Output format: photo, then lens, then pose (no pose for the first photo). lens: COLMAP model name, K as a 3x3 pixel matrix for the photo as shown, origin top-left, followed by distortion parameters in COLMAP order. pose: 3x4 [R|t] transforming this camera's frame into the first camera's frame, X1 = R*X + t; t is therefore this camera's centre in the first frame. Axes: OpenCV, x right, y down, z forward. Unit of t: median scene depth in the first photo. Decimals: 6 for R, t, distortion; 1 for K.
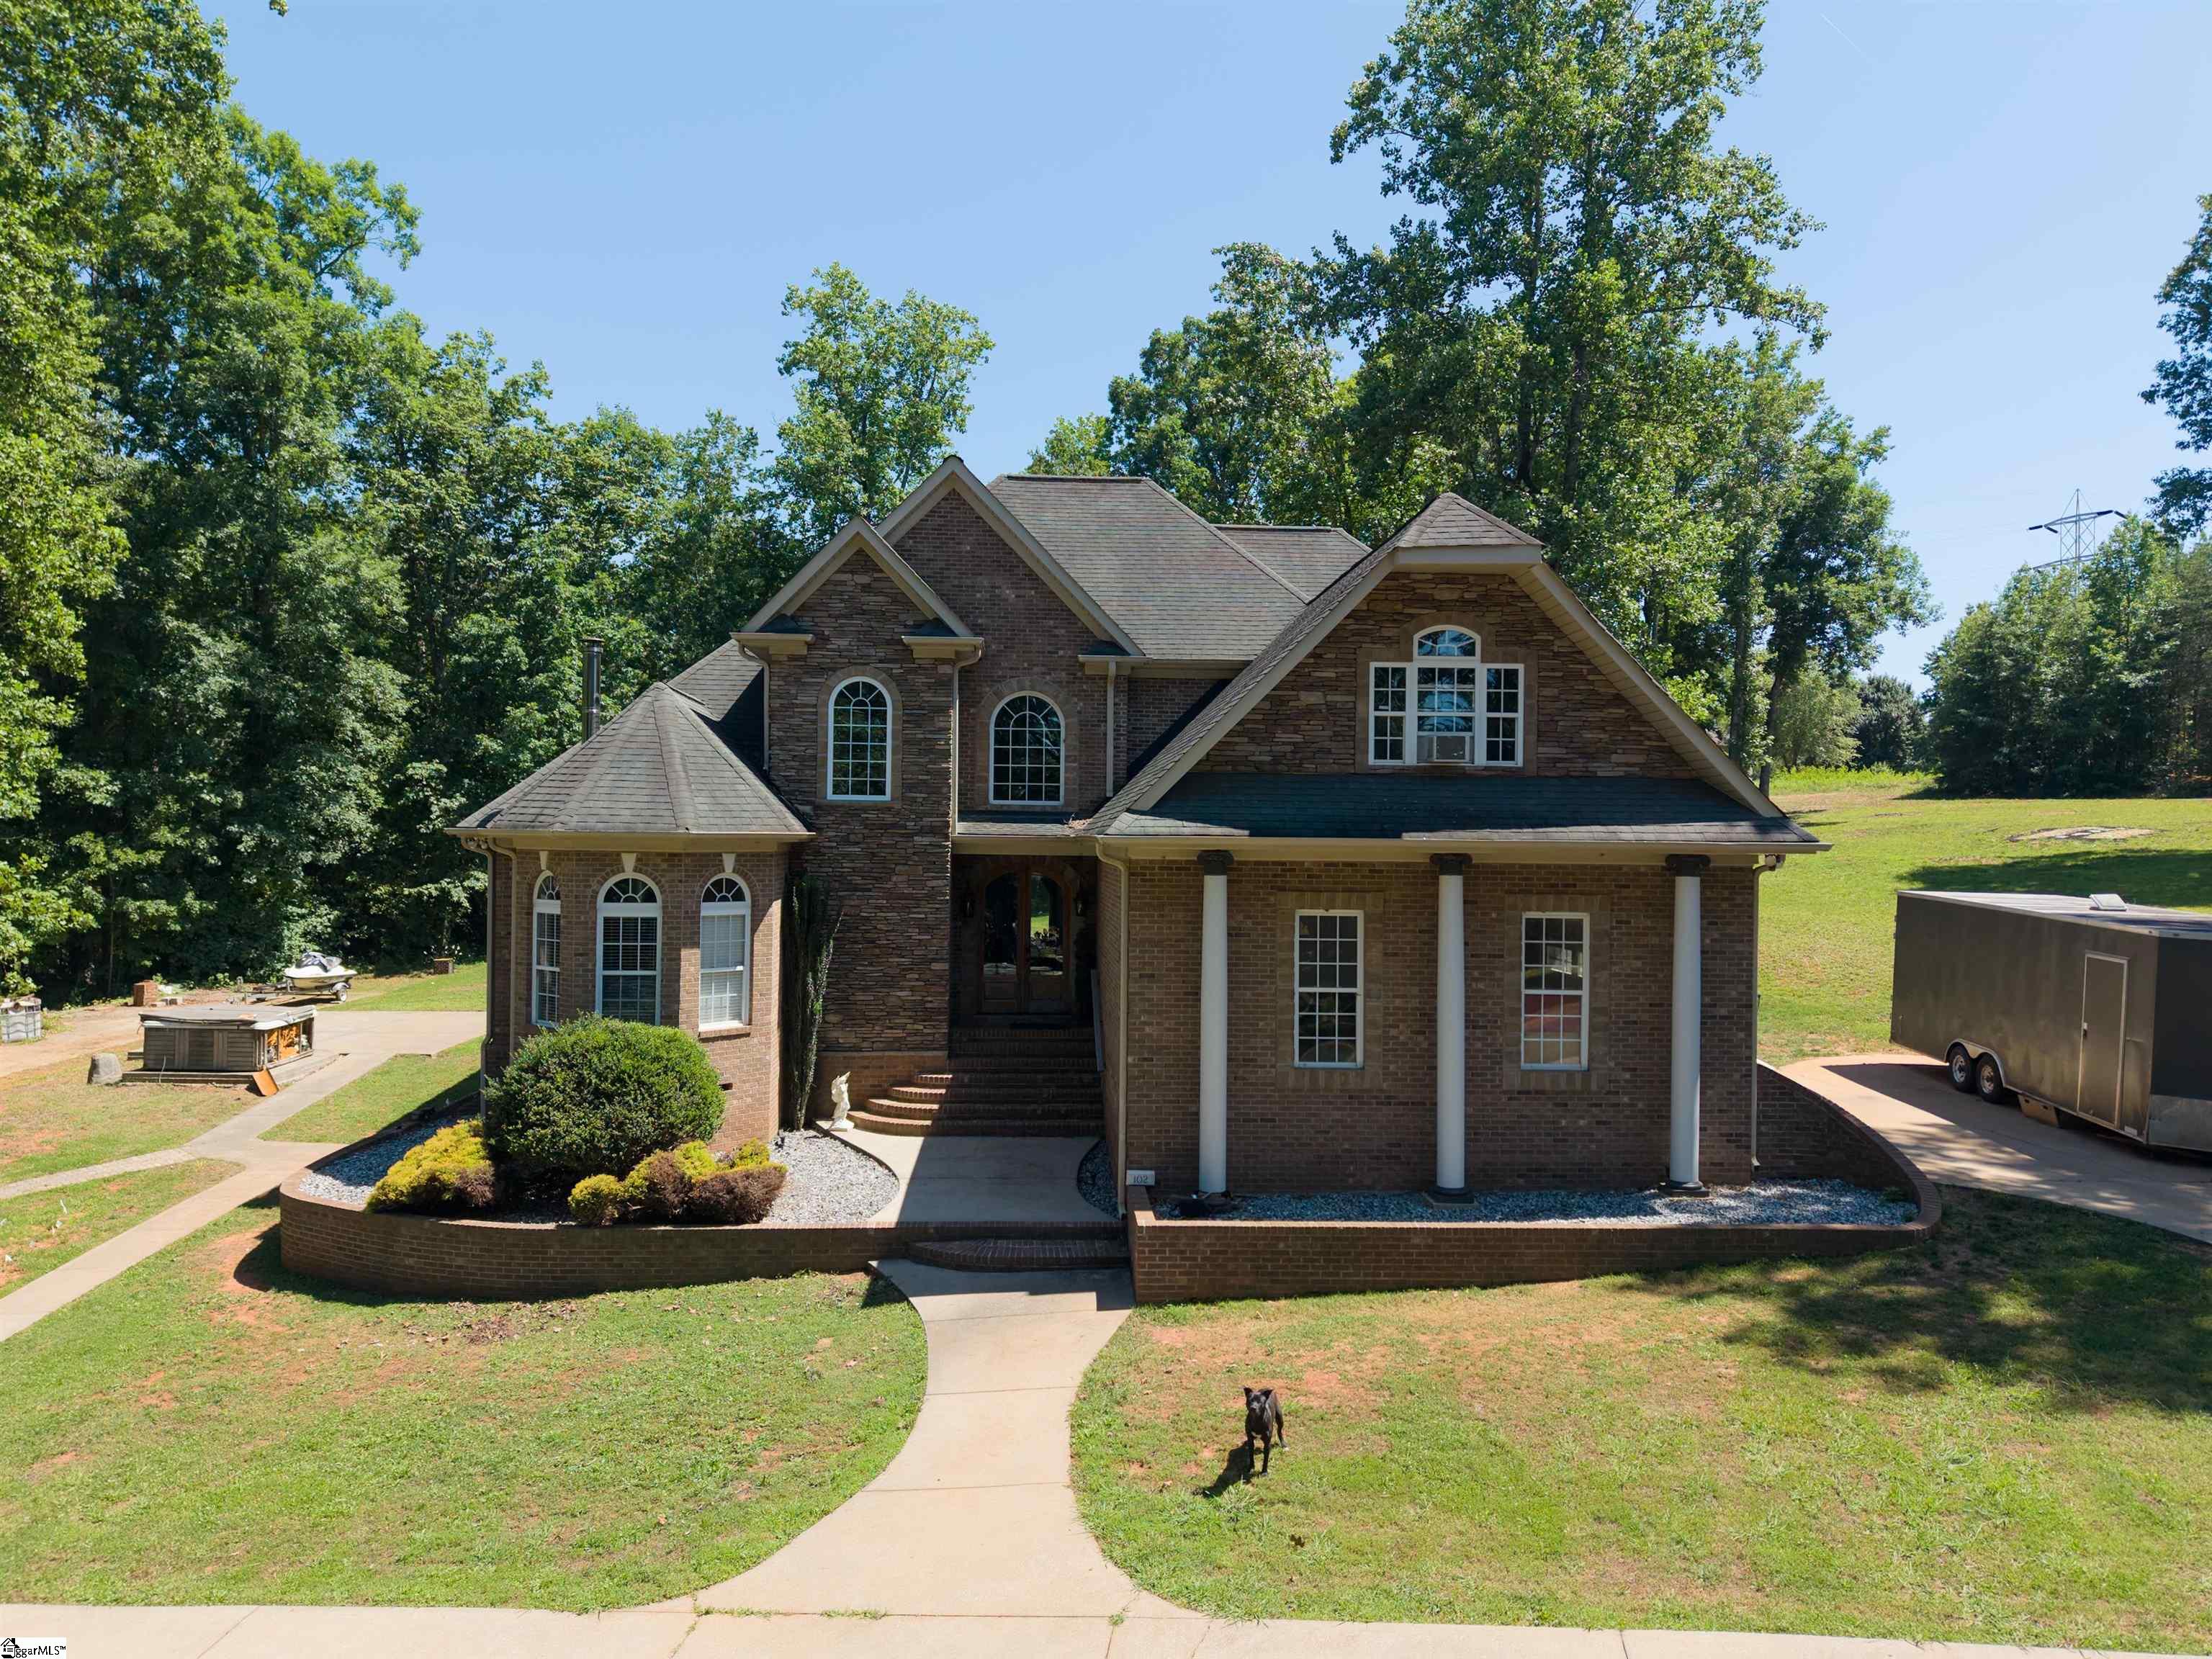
lens RADIAL K [[1497.6, 0, 1099.8], [0, 1497.6, 838.0], [0, 0, 1]] dist [0.047312, -0.059194]
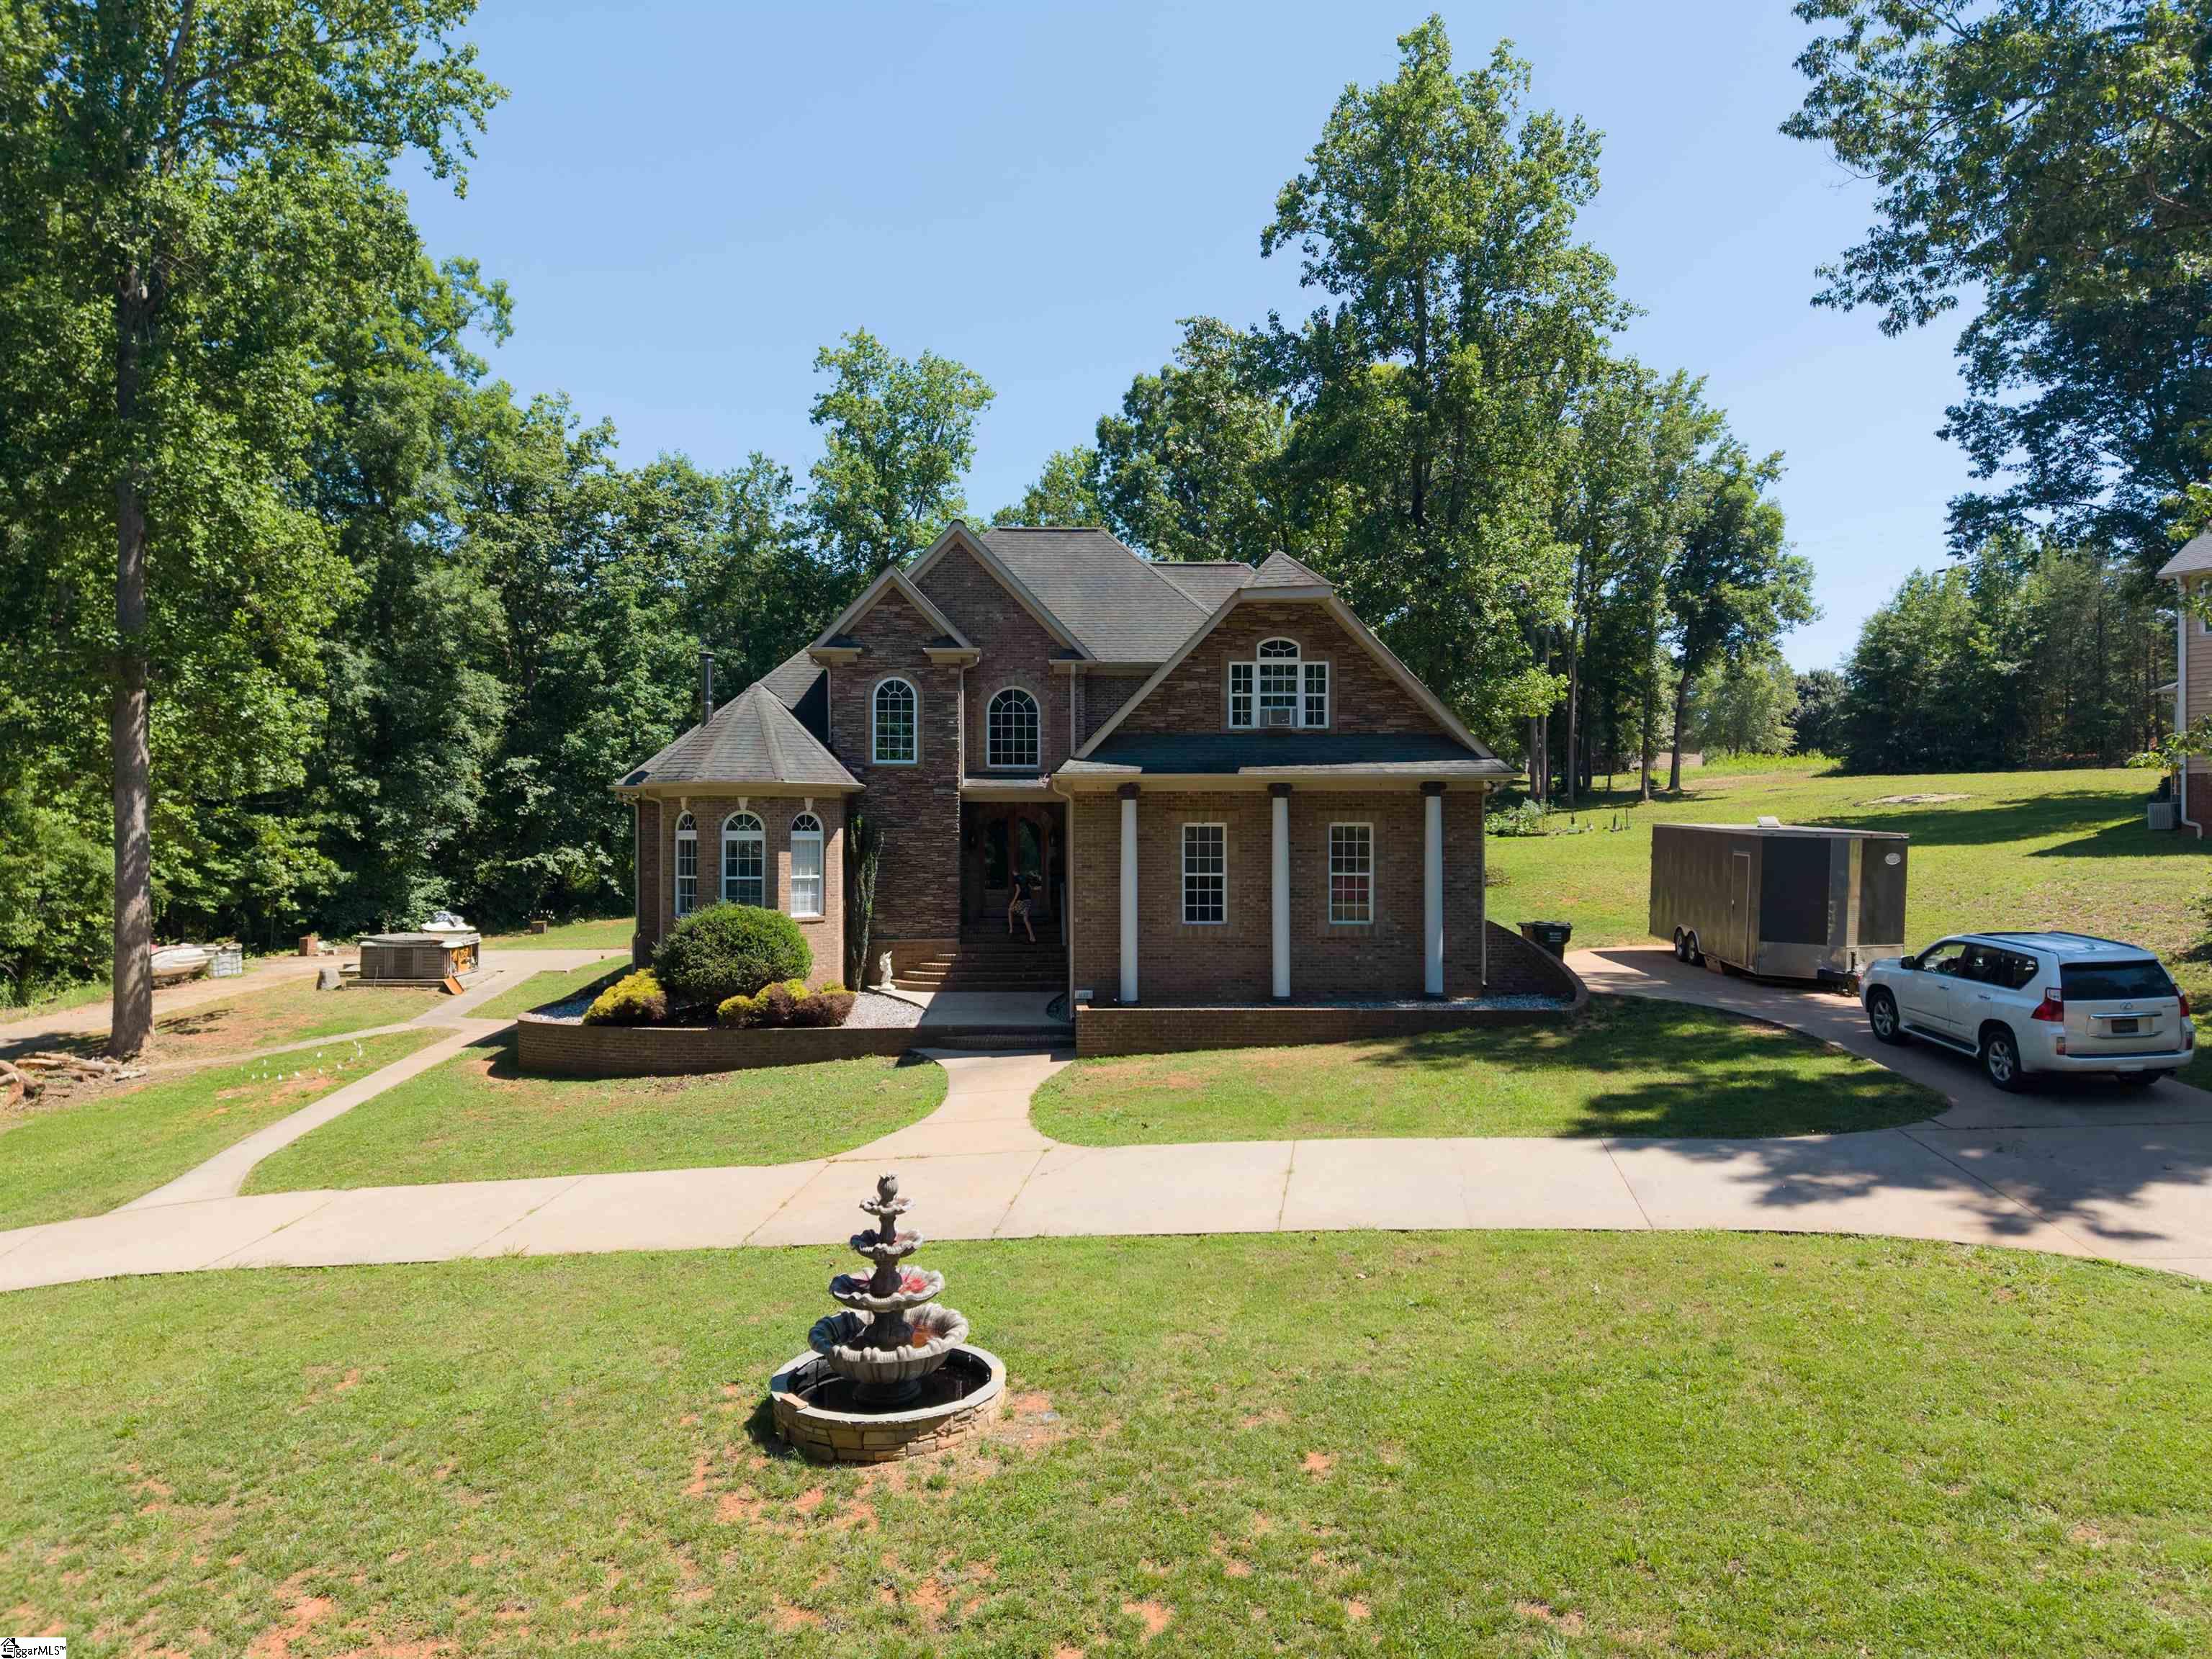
lens RADIAL K [[1471.9, 0, 1106.0], [0, 1471.9, 829.5], [0, 0, 1]] dist [0.049694, -0.057207]
pose [[0.999904, -0.013315, -0.003759, 0.040930], [0.013286, 0.999884, -0.007395, 0.046319], [0.003857, 0.007344, 0.999966, -0.367896]]
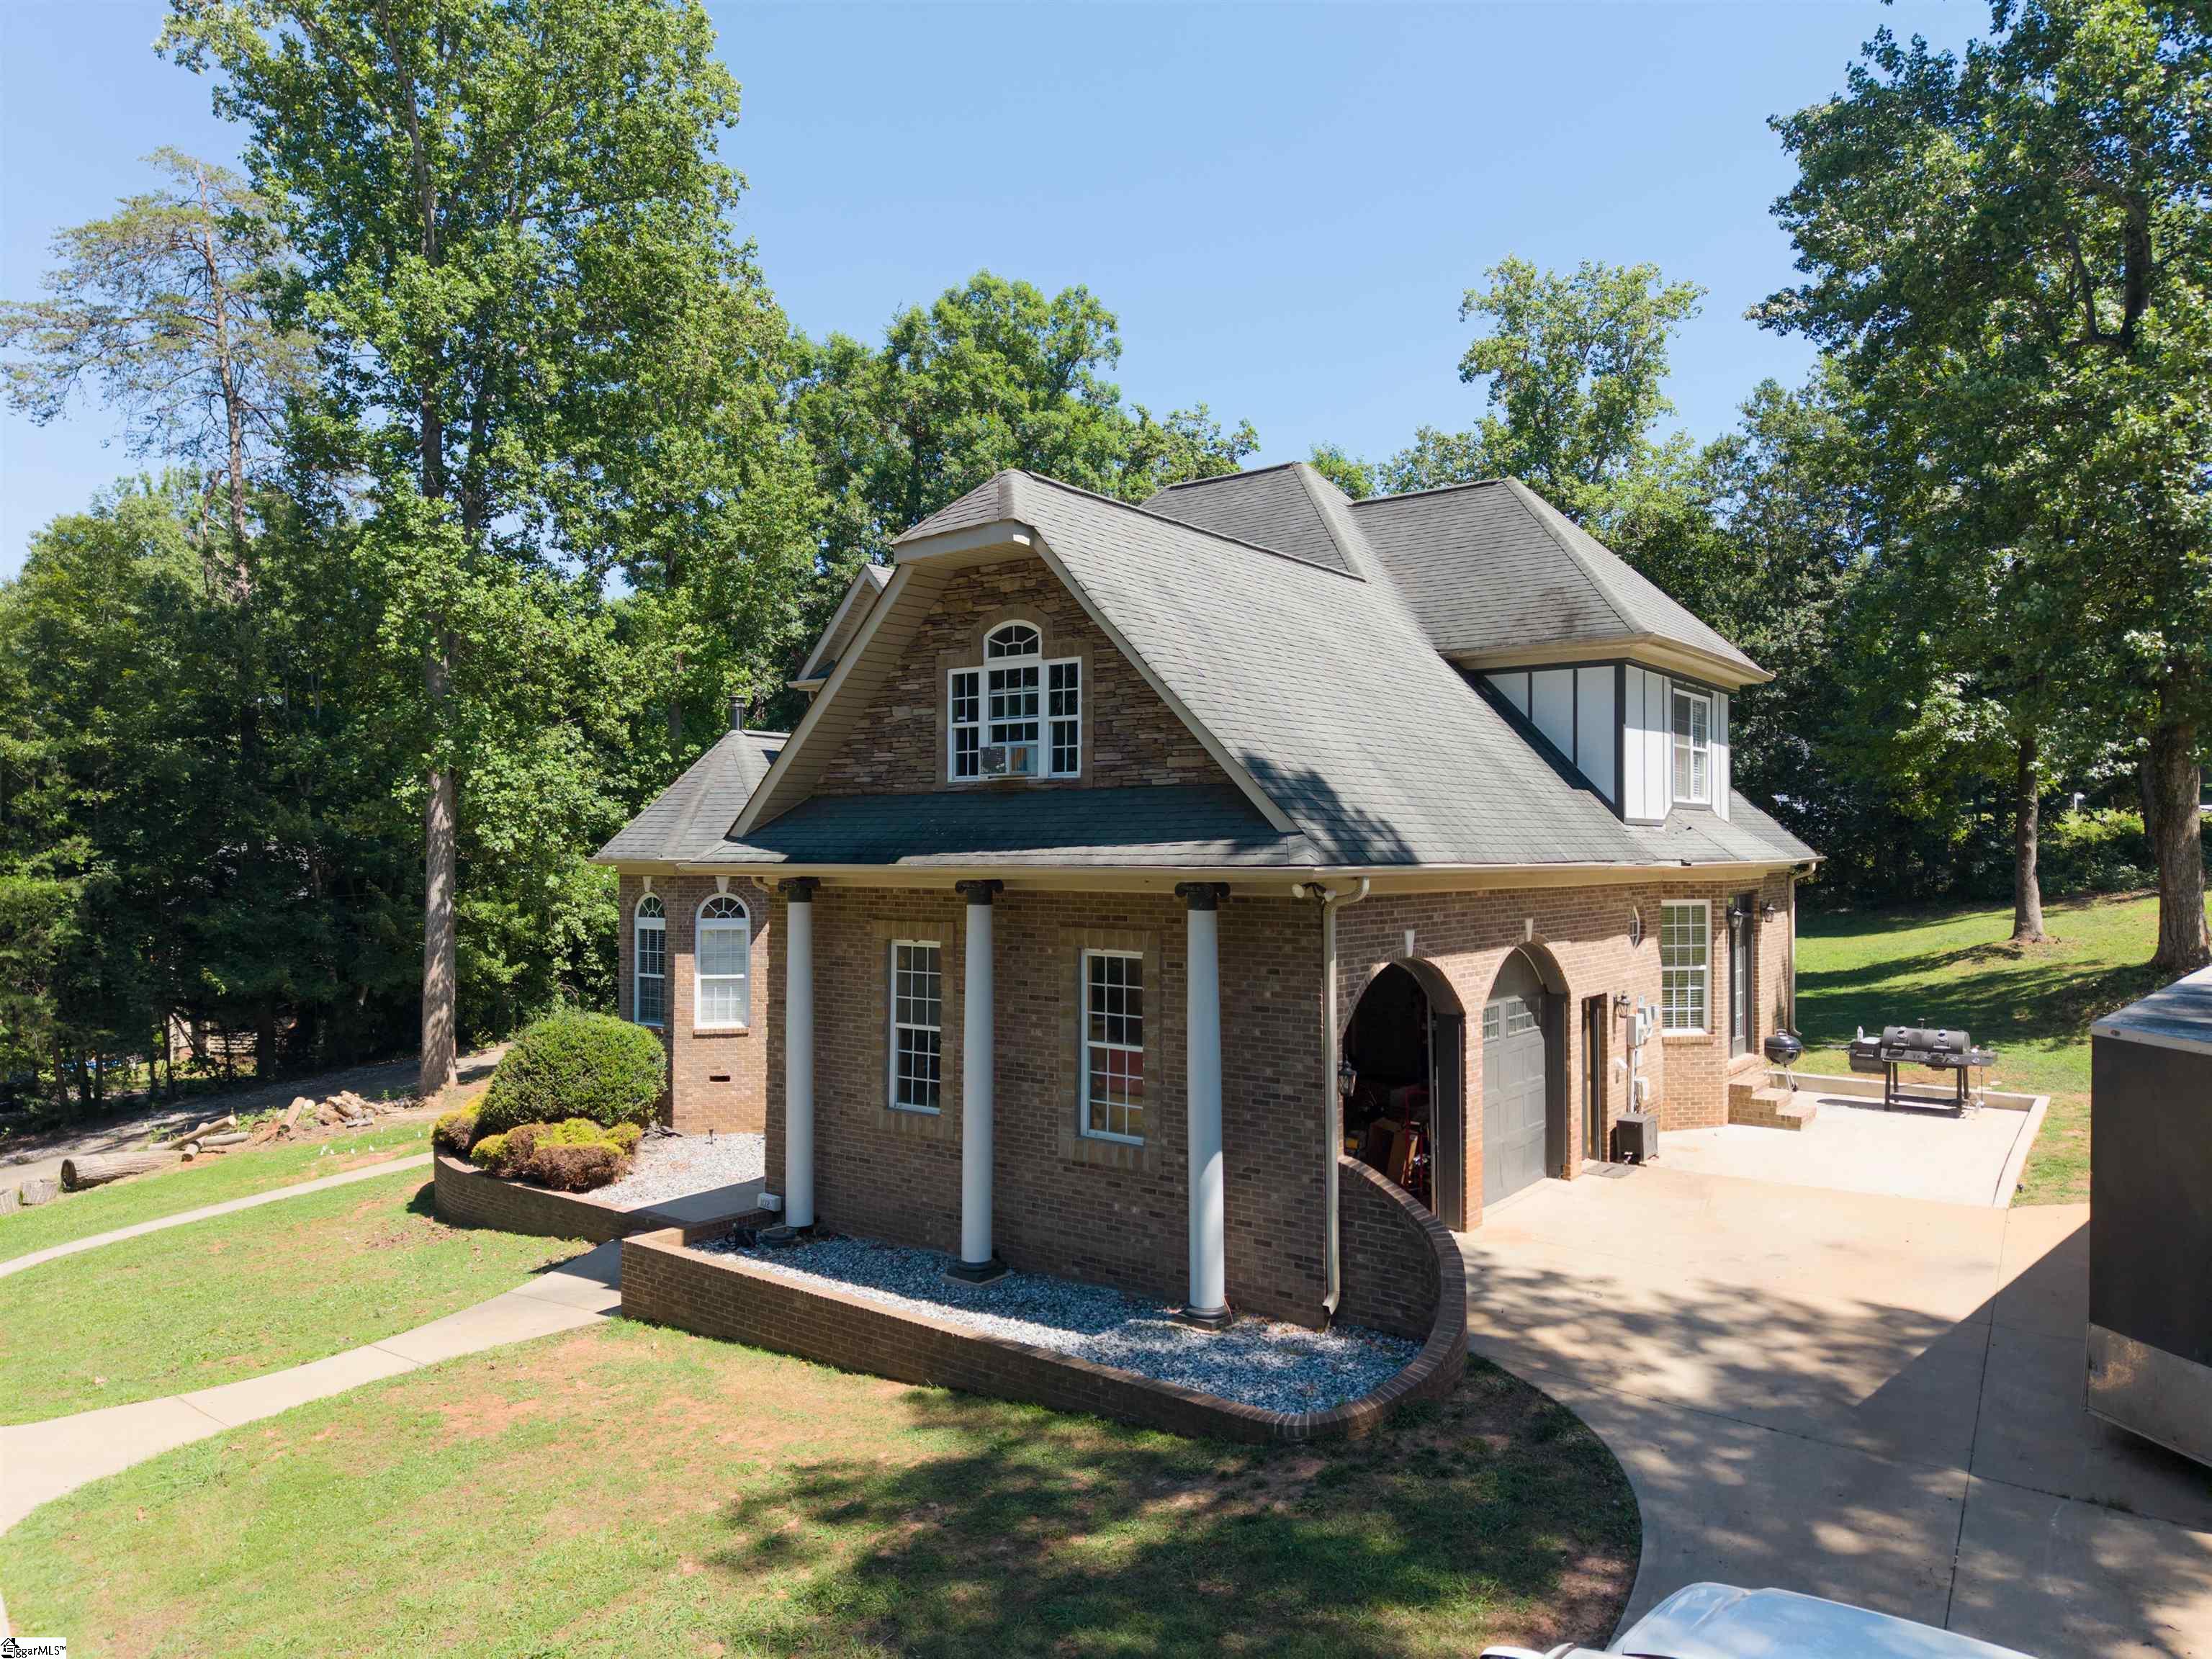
lens RADIAL K [[1497.6, 0, 1099.8], [0, 1497.6, 838.0], [0, 0, 1]] dist [0.047312, -0.059194]
pose [[0.765225, -0.015114, -0.643586, 0.596757], [0.007522, 0.999866, -0.014537, -0.000856], [0.643719, 0.006283, 0.765236, 0.259779]]
